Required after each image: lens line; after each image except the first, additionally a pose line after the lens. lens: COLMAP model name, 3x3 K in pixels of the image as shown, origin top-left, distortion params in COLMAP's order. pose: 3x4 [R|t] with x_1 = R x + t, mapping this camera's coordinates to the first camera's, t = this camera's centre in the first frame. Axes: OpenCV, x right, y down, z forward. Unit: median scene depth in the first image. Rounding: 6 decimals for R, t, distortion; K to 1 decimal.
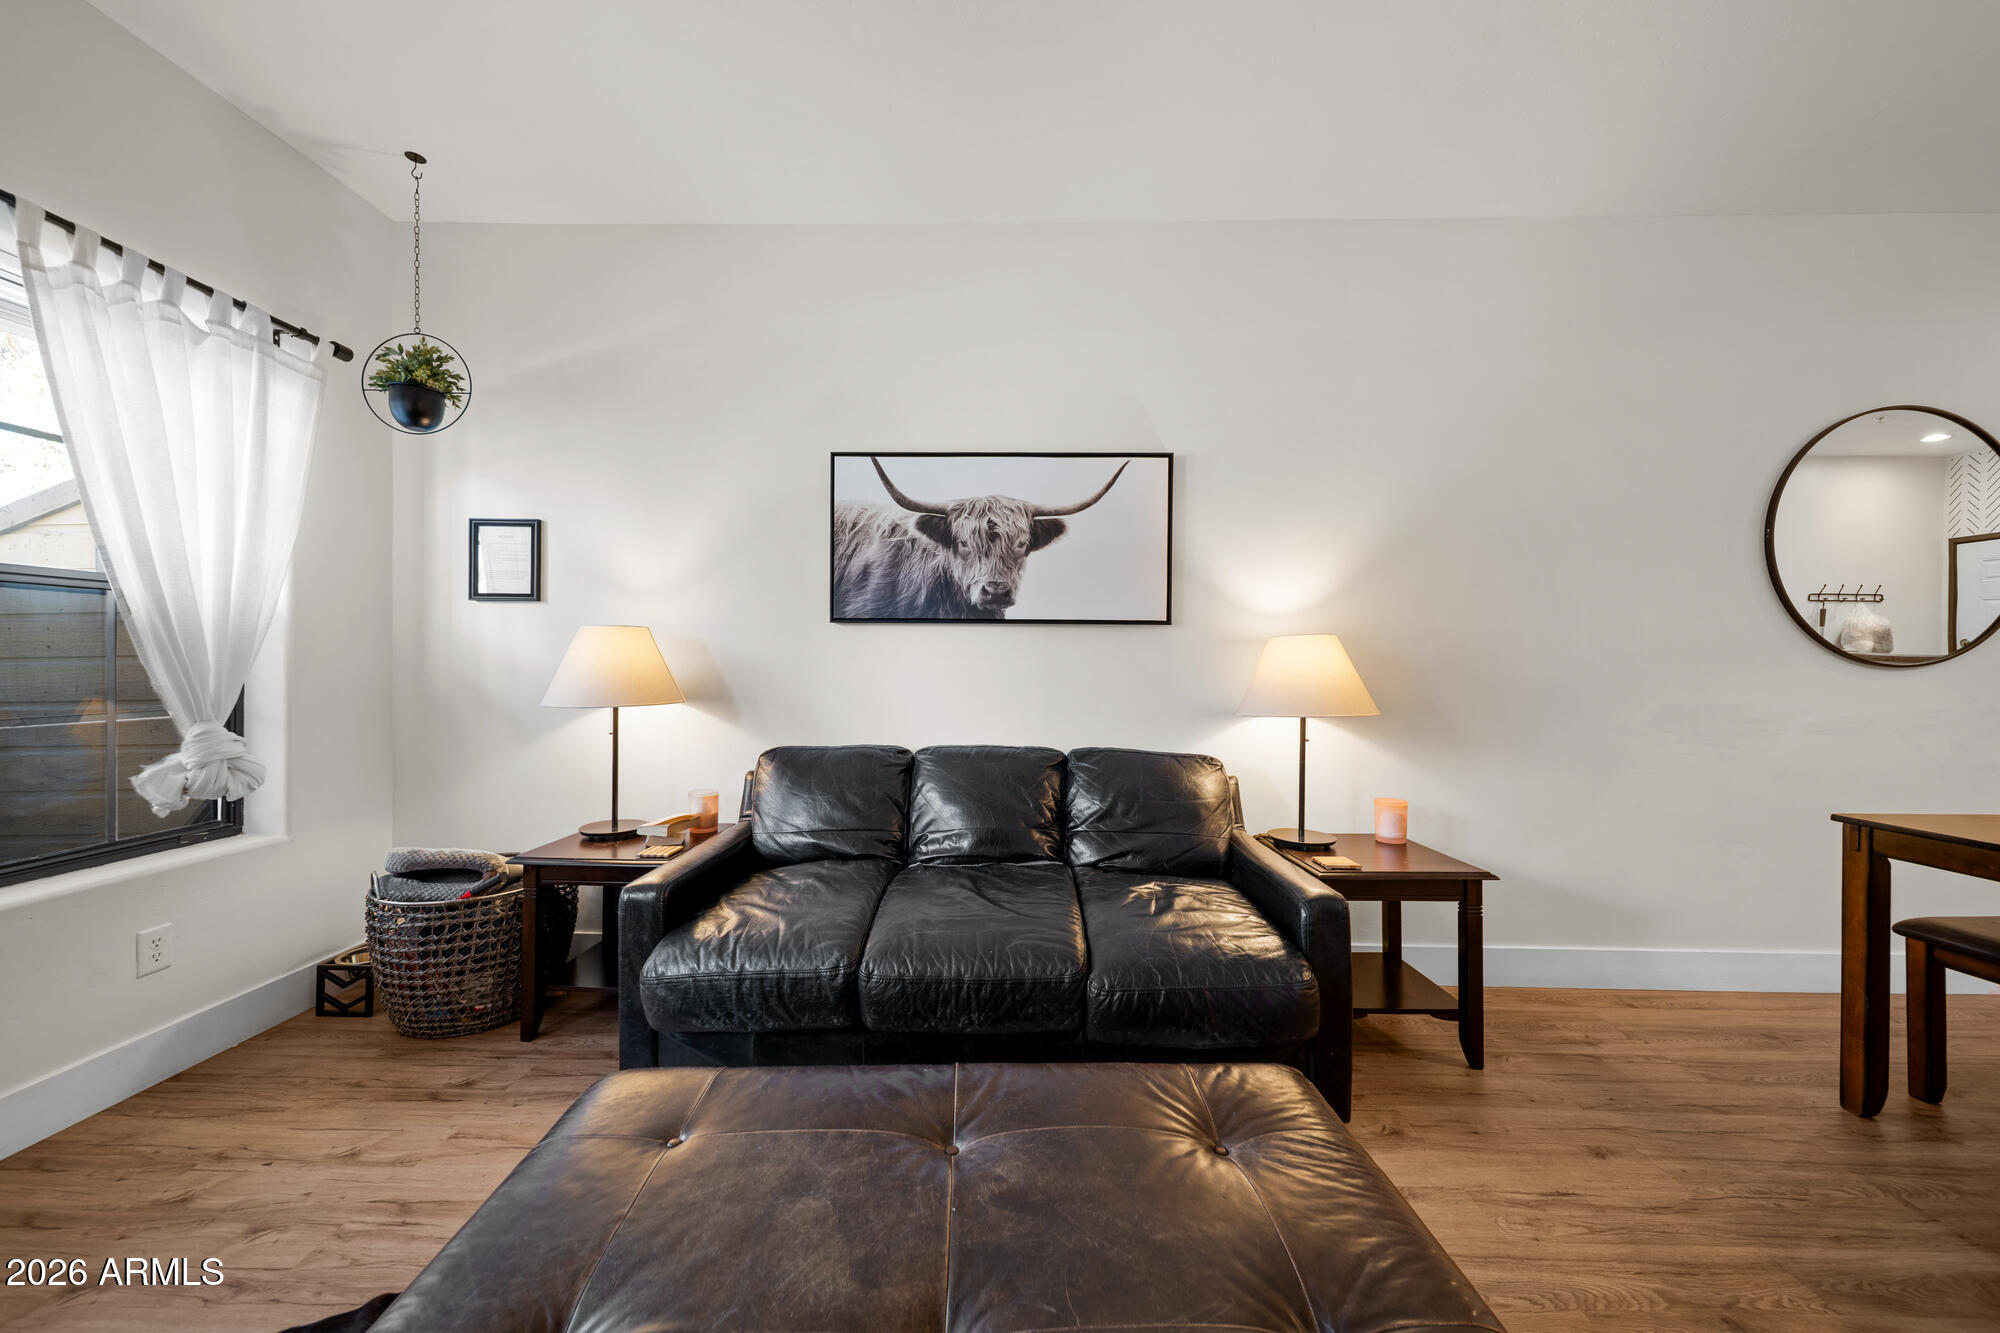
lens RADIAL K [[715.5, 0, 994.6], [0, 715.5, 655.0], [0, 0, 1]] dist [0.003644, -0.001096]
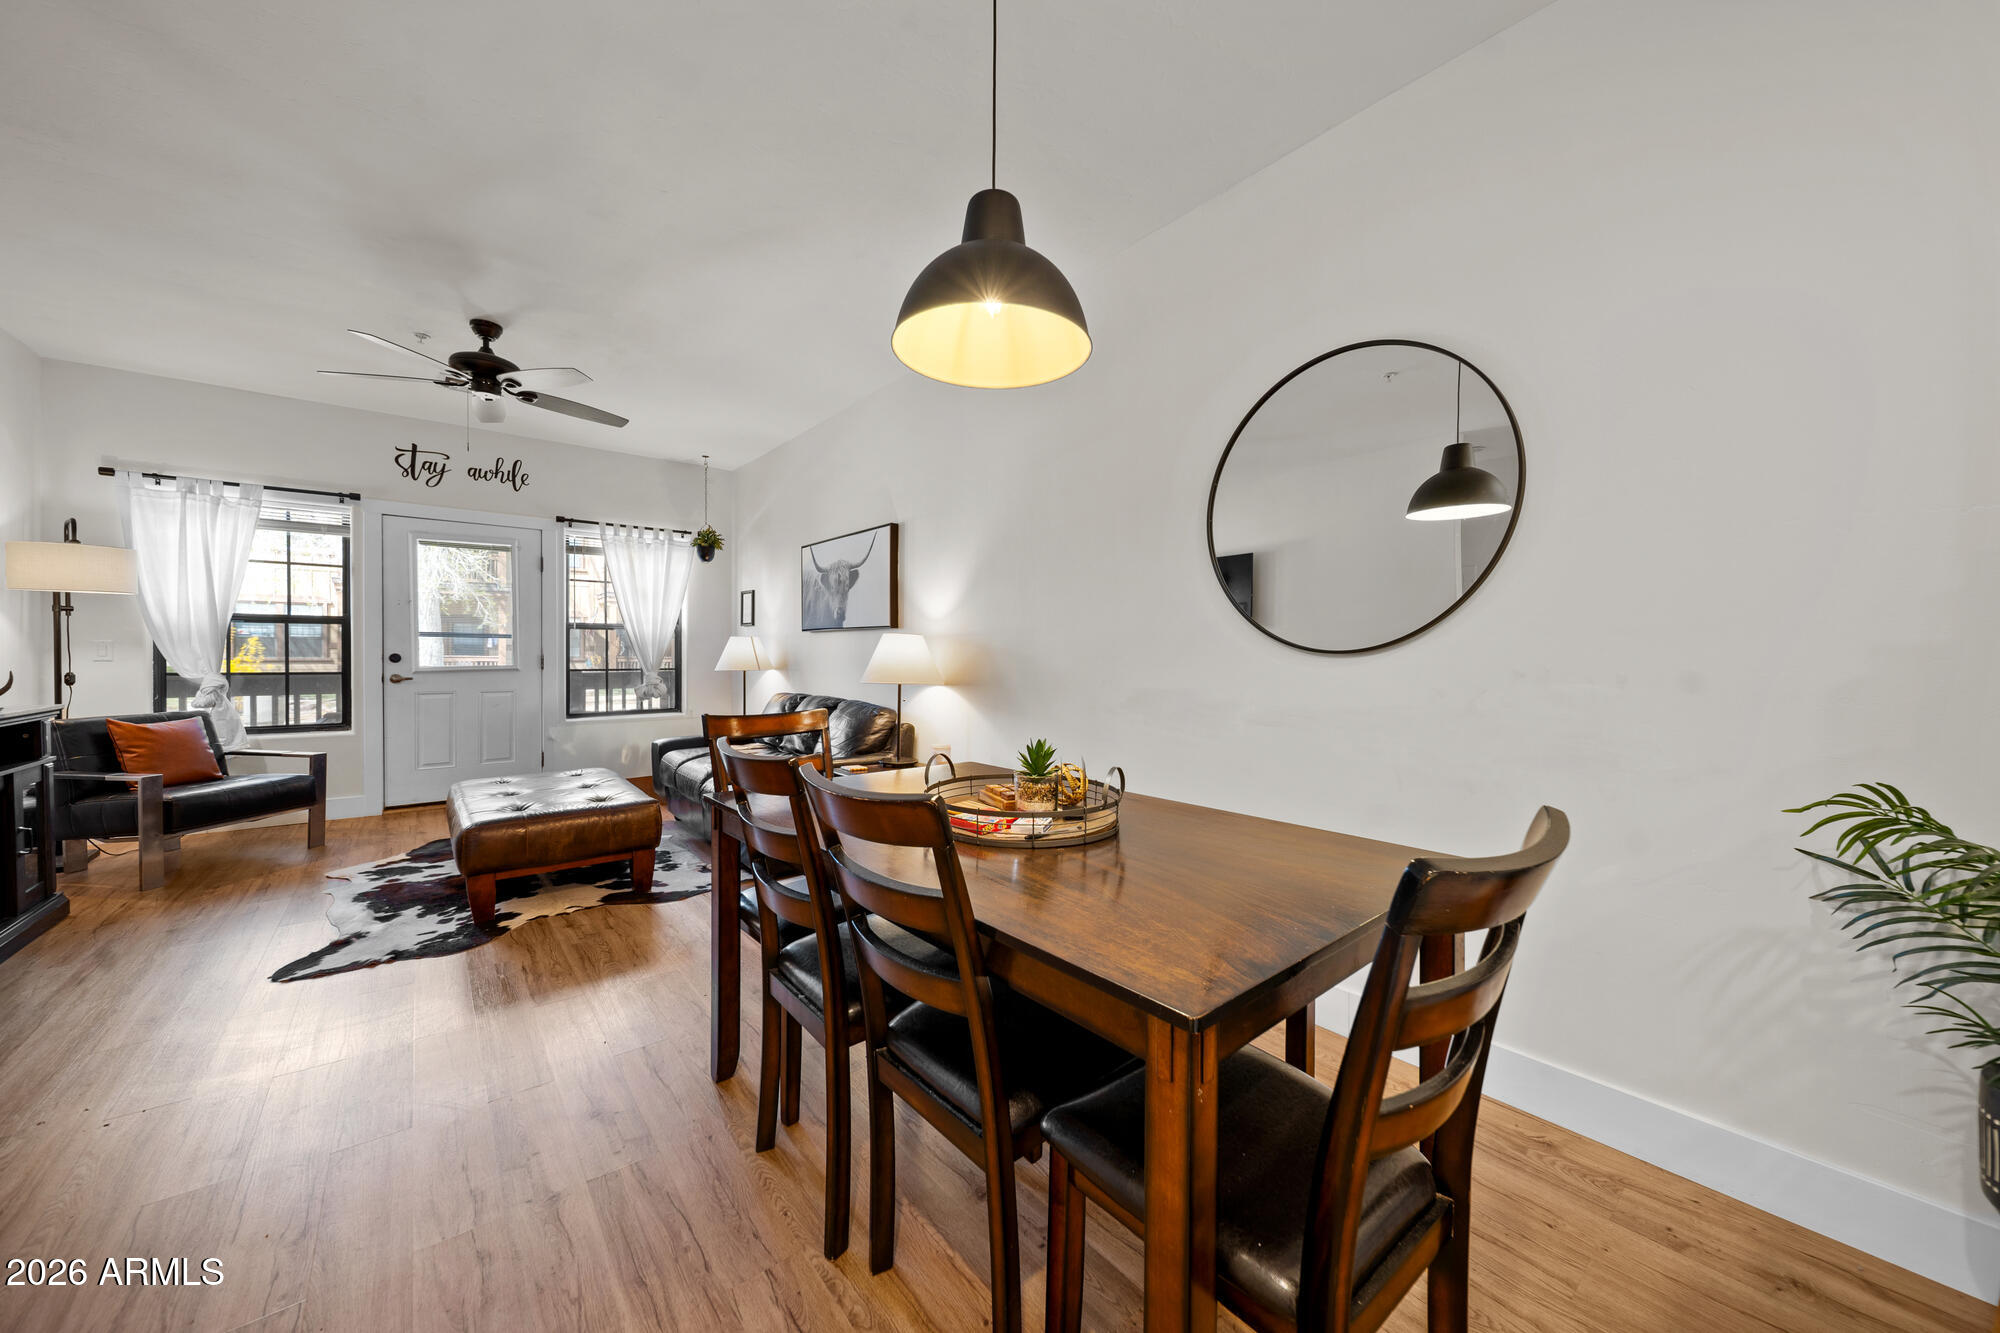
lens RADIAL K [[715.5, 0, 1005.1], [0, 715.5, 657.7], [0, 0, 1]] dist [0.003644, -0.001096]
pose [[0.641911, 0.004600, -0.766765, 1.672369], [0.002722, 0.999962, 0.008278, 0.012732], [0.766774, -0.007401, 0.641874, 0.150330]]
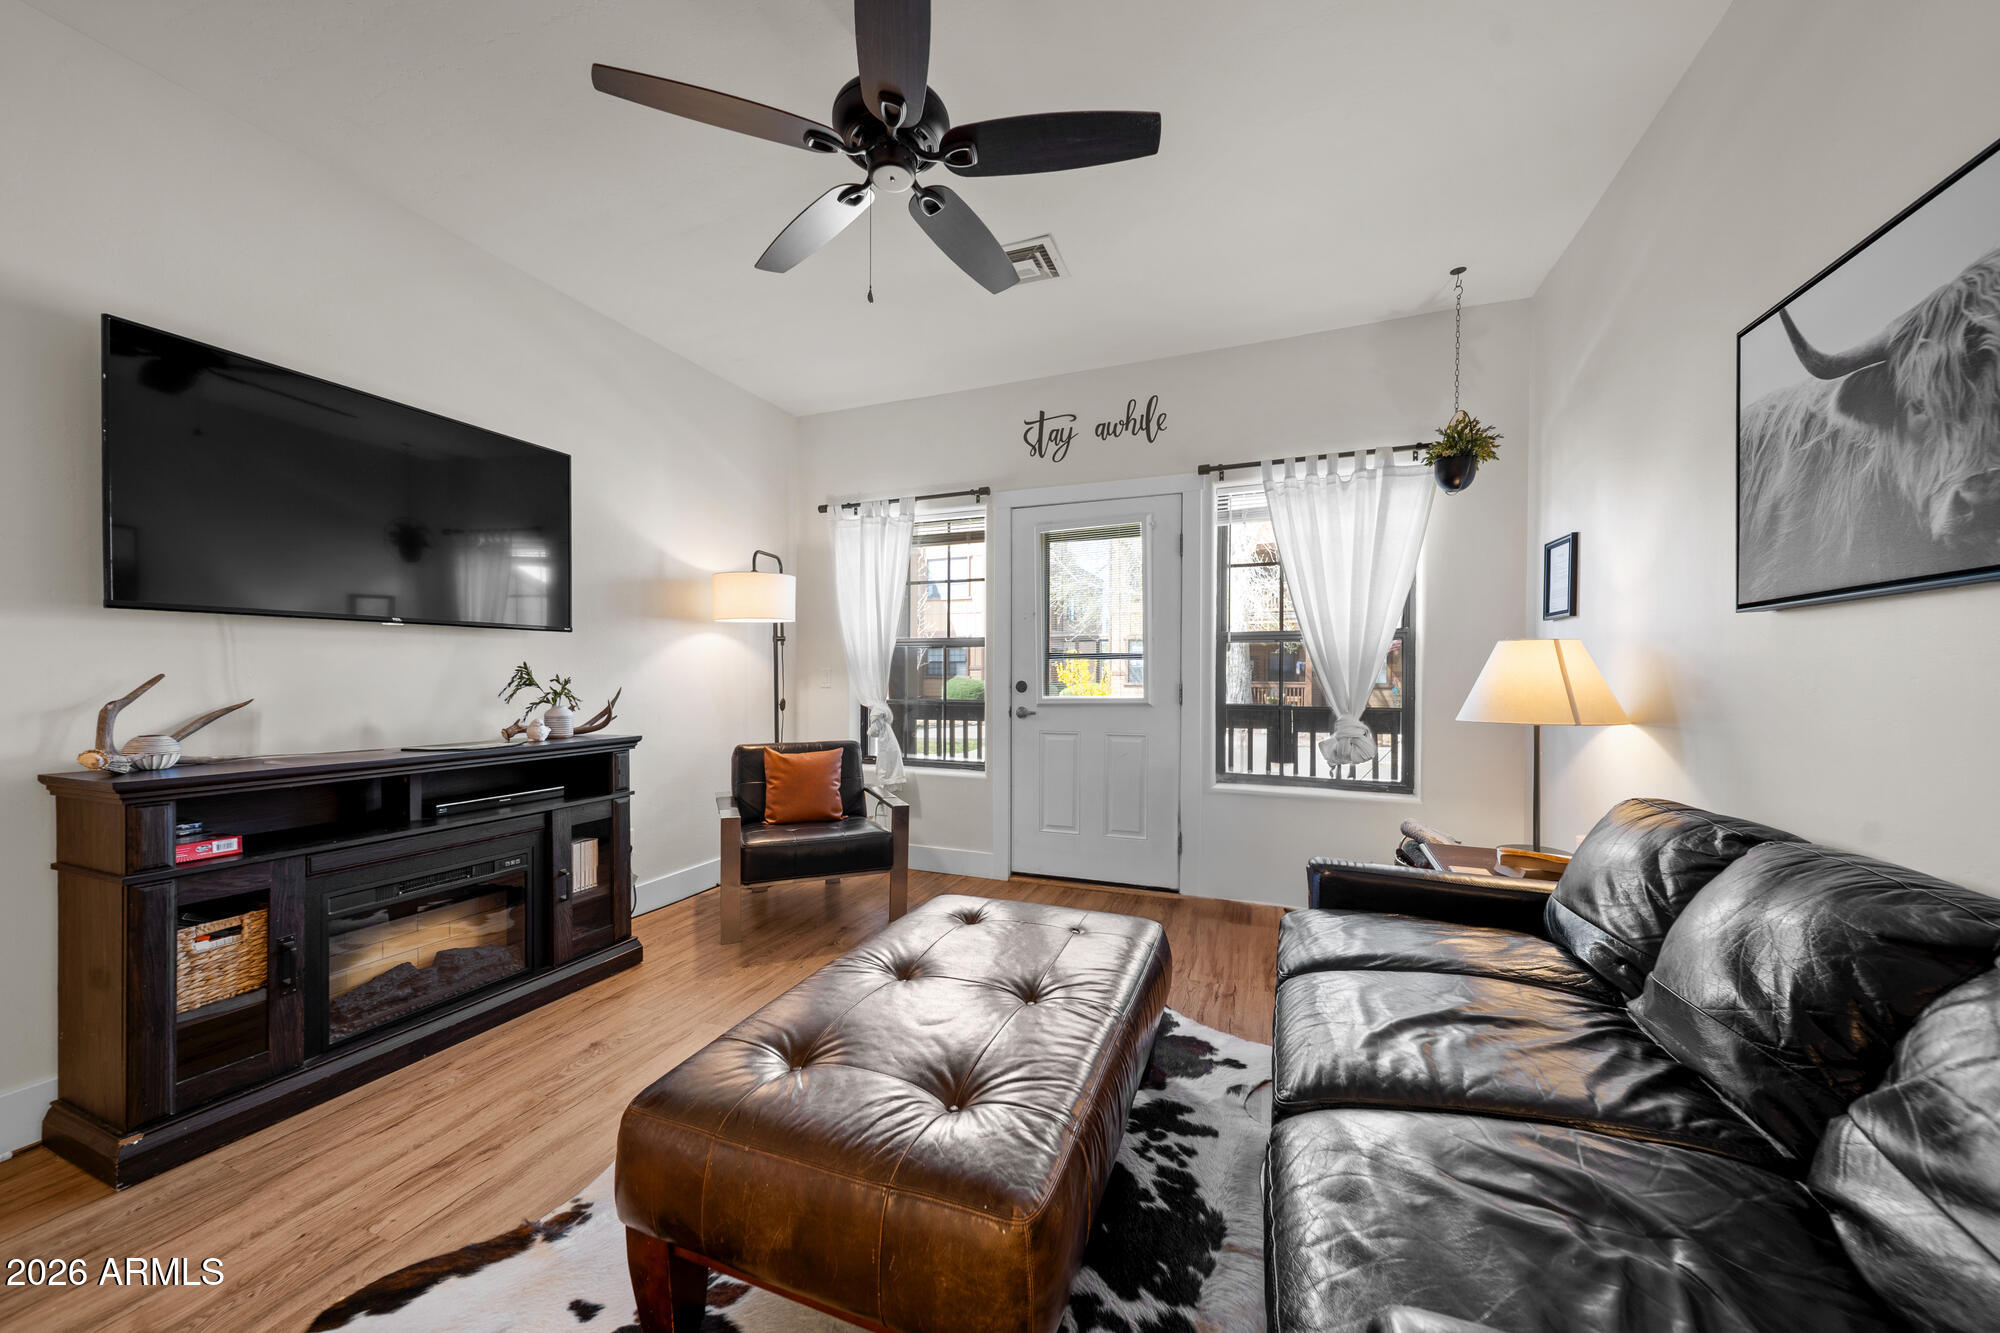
lens RADIAL K [[715.5, 0, 986.7], [0, 715.5, 680.7], [0, 0, 1]] dist [0.003644, -0.001096]
pose [[-0.369181, 0.001709, -0.929356, 0.582425], [0.003097, 0.999995, 0.000608, 0.011725], [0.929352, -0.002653, -0.369185, 0.628482]]
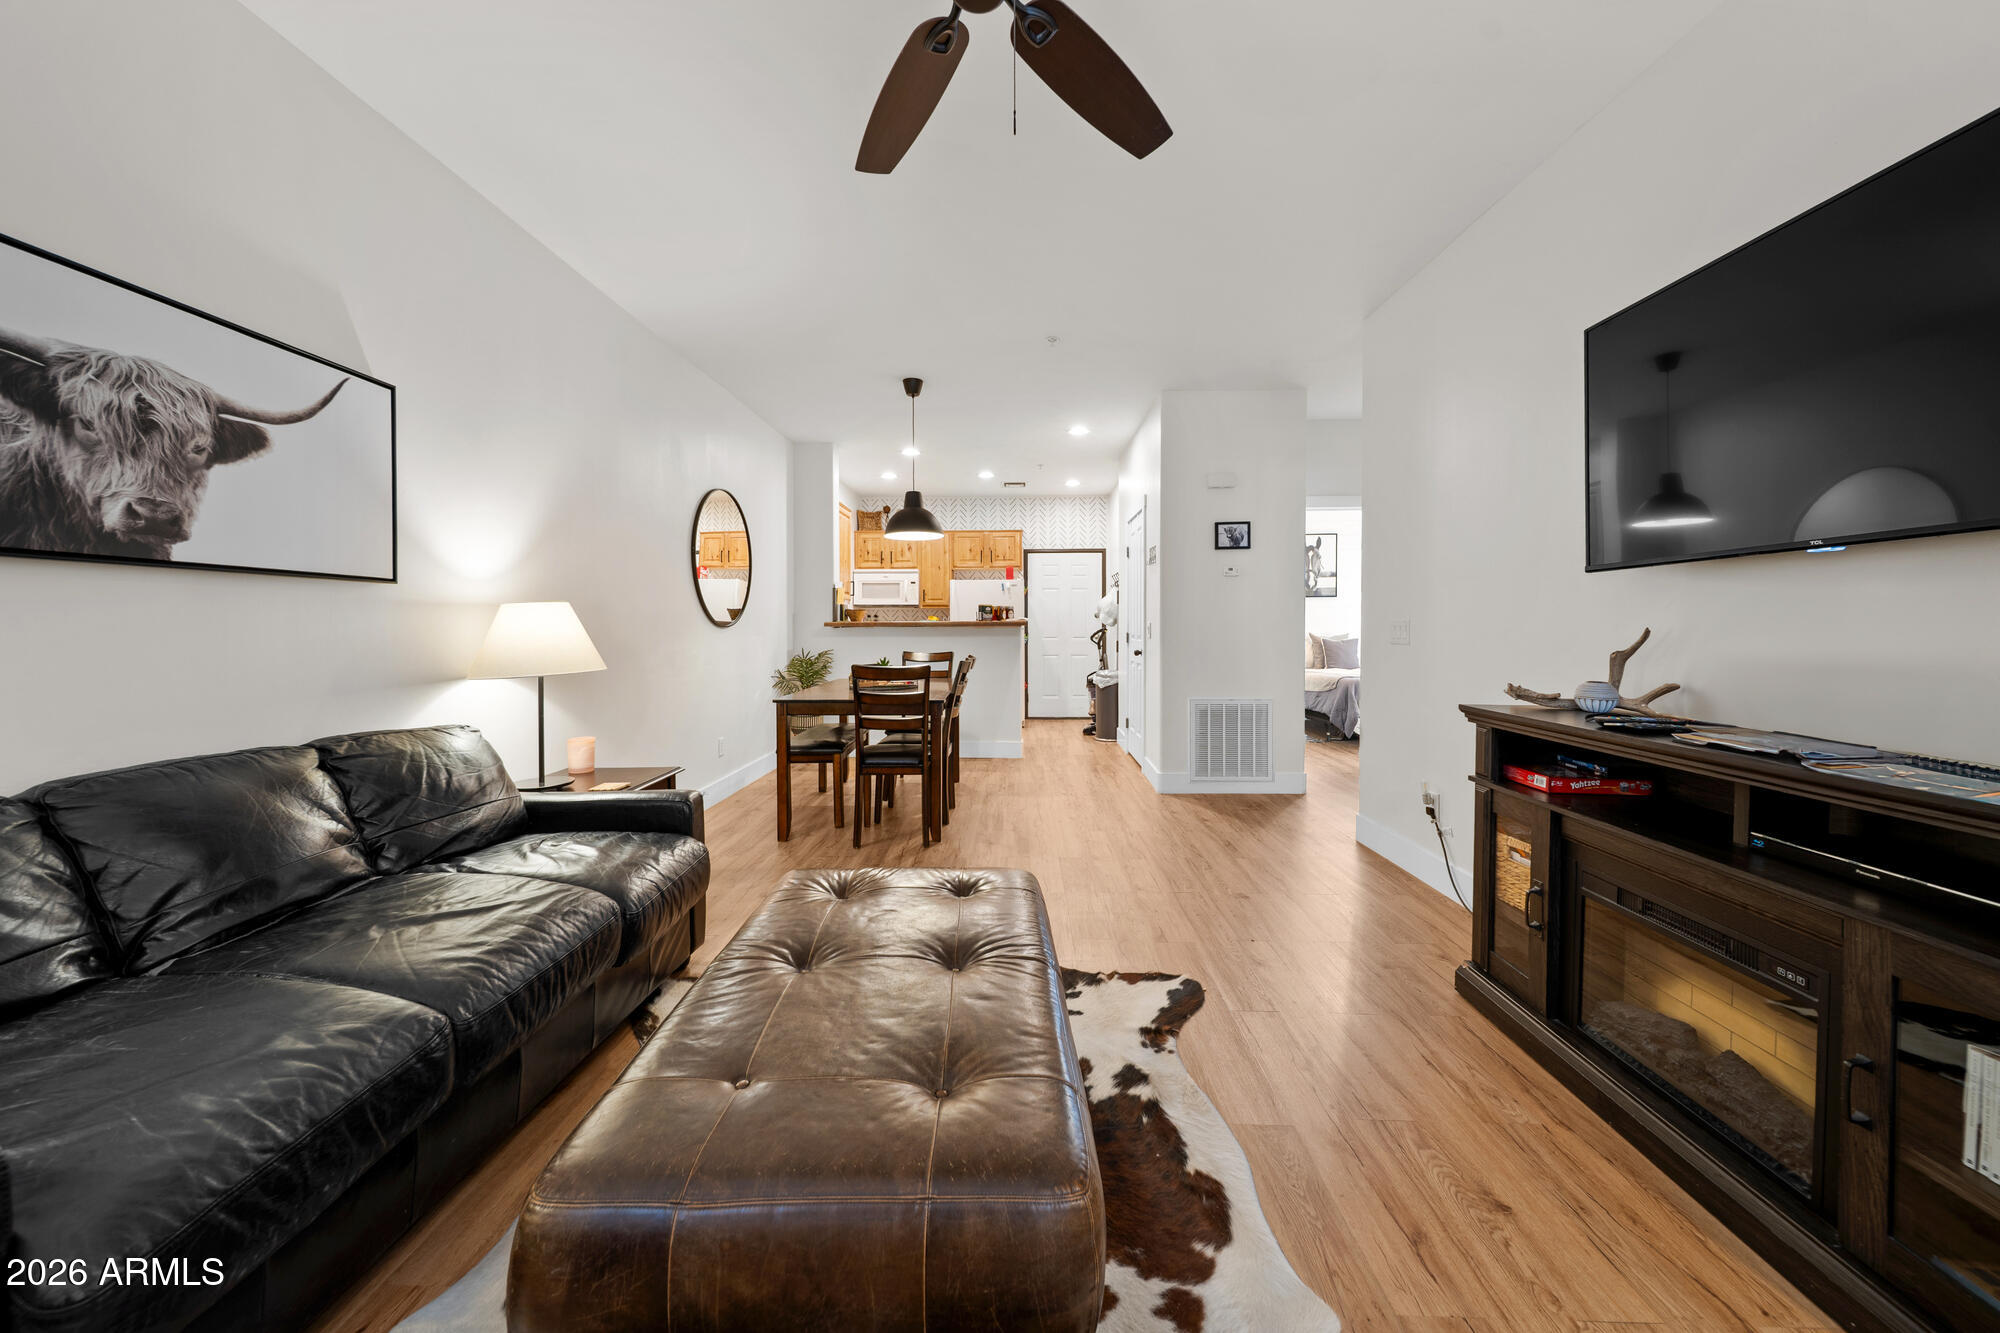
lens RADIAL K [[715.5, 0, 1002.4], [0, 715.5, 636.7], [0, 0, 1]] dist [0.003644, -0.001096]
pose [[0.016607, -0.017757, 0.999704, -0.615377], [-0.007934, 0.999808, 0.017890, 0.000385], [-0.999831, -0.008229, 0.016463, 0.246139]]
